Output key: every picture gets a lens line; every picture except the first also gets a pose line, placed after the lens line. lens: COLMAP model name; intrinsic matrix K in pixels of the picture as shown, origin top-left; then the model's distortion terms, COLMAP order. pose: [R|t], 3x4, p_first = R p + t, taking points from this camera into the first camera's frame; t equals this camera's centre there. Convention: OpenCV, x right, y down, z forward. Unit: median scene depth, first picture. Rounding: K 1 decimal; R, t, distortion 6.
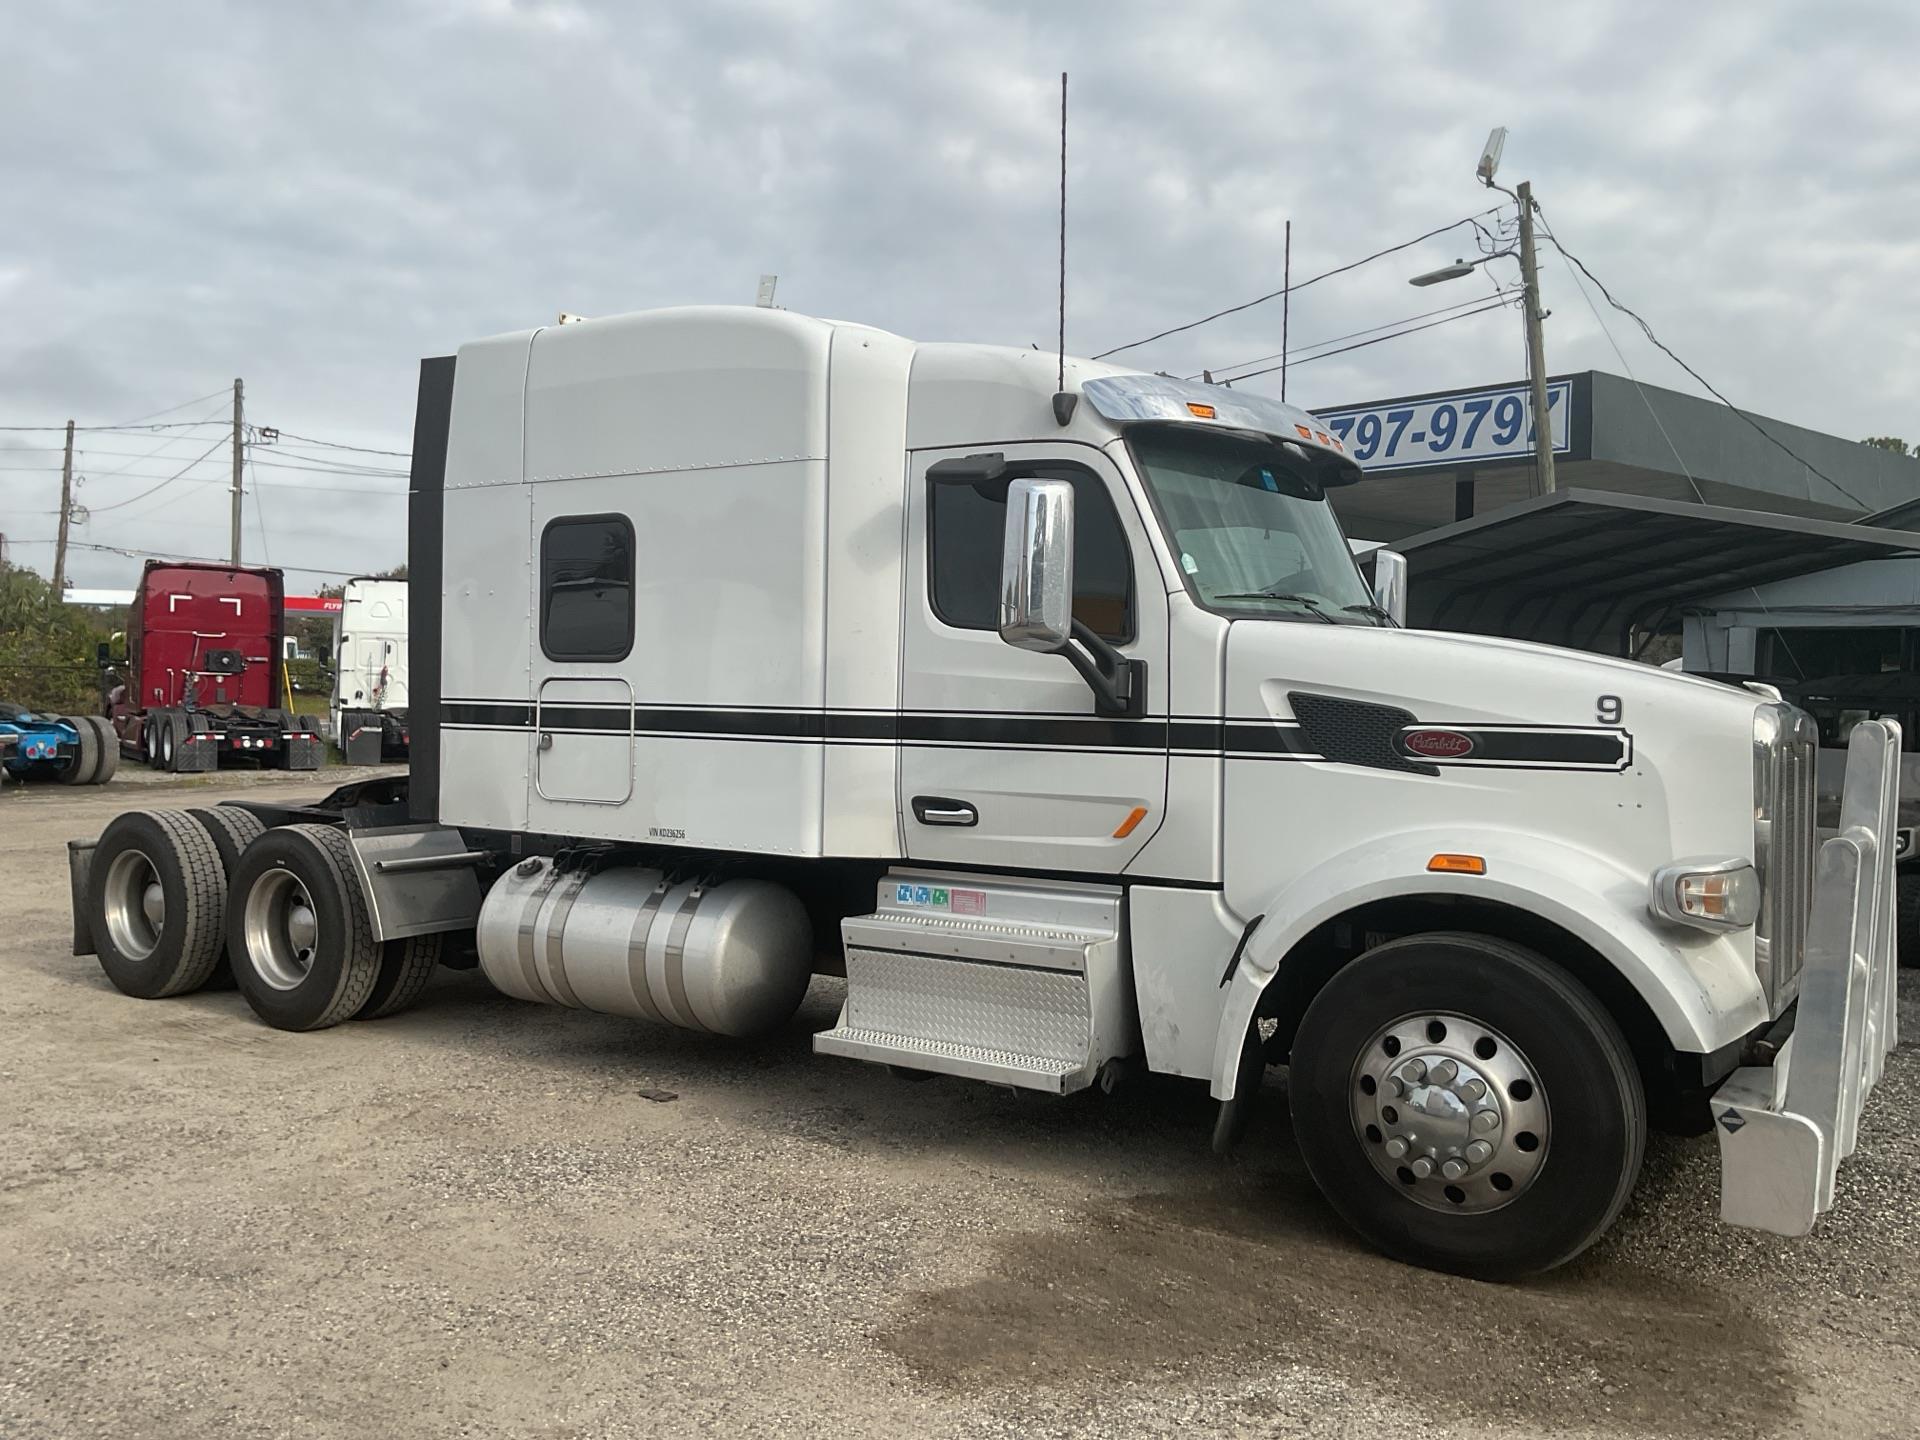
lens RADIAL K [[1577.8, 0, 948.9], [0, 1577.8, 715.6], [0, 0, 1]] dist [0.077046, -0.149279]
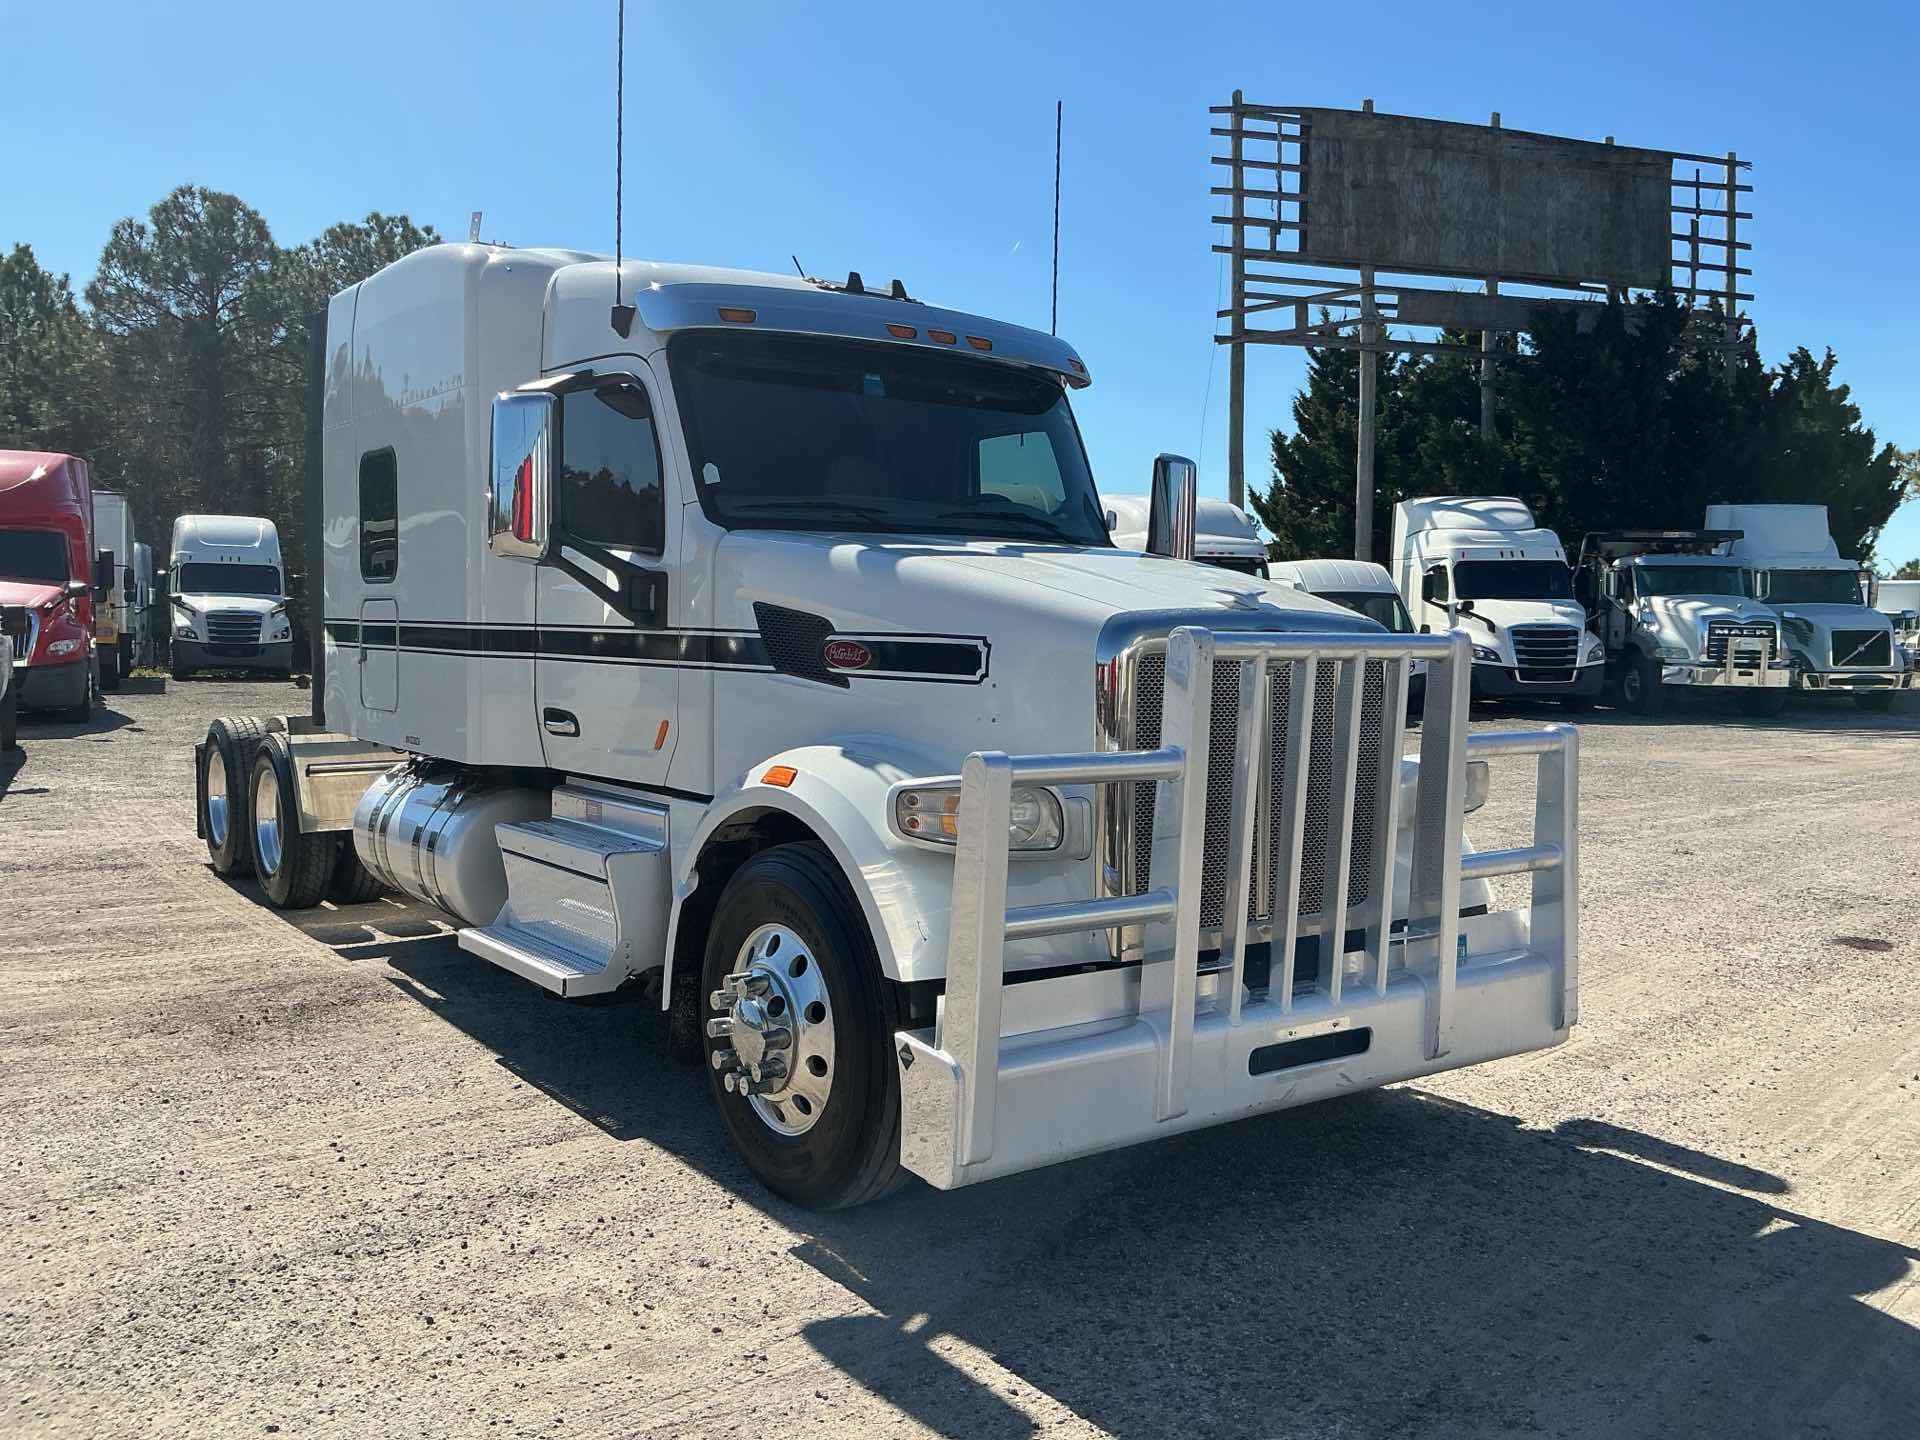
lens RADIAL K [[1577.8, 0, 969.8], [0, 1577.8, 723.5], [0, 0, 1]] dist [0.077046, -0.149279]
pose [[0.944556, 0.017275, -0.327896, 0.571638], [-0.002347, 0.998945, 0.045867, 0.012937], [0.328343, -0.042554, 0.943600, 0.104856]]
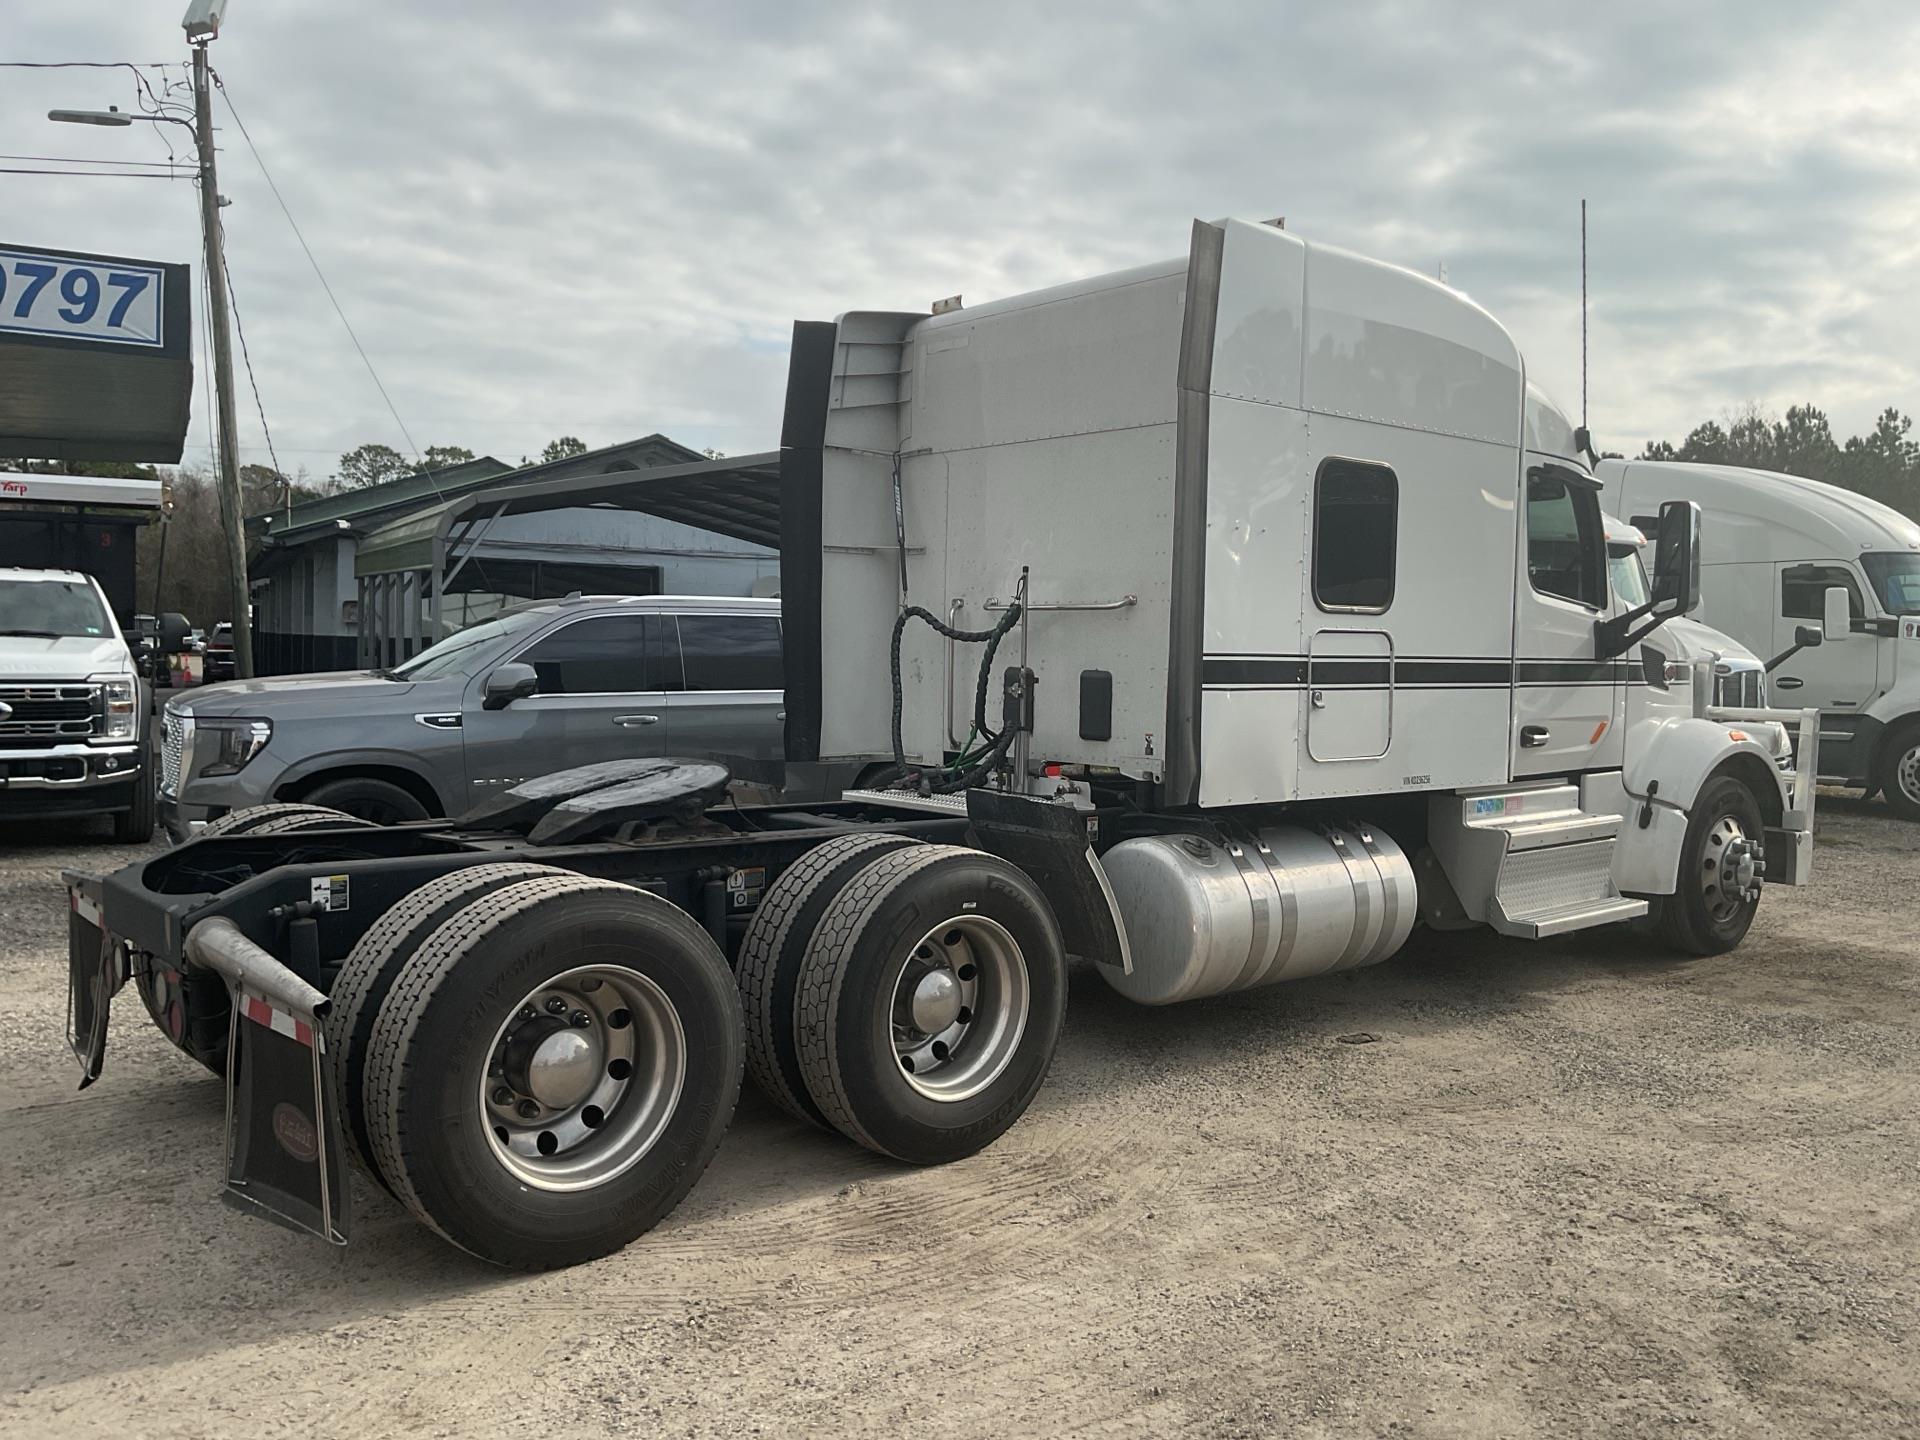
lens RADIAL K [[1577.8, 0, 959.0], [0, 1577.8, 720.3], [0, 0, 1]] dist [0.077046, -0.149279]
pose [[0.261827, -0.059551, 0.963276, -1.345934], [-0.003248, 0.998035, 0.062583, -0.031962], [-0.965109, -0.019514, 0.261119, 1.078679]]
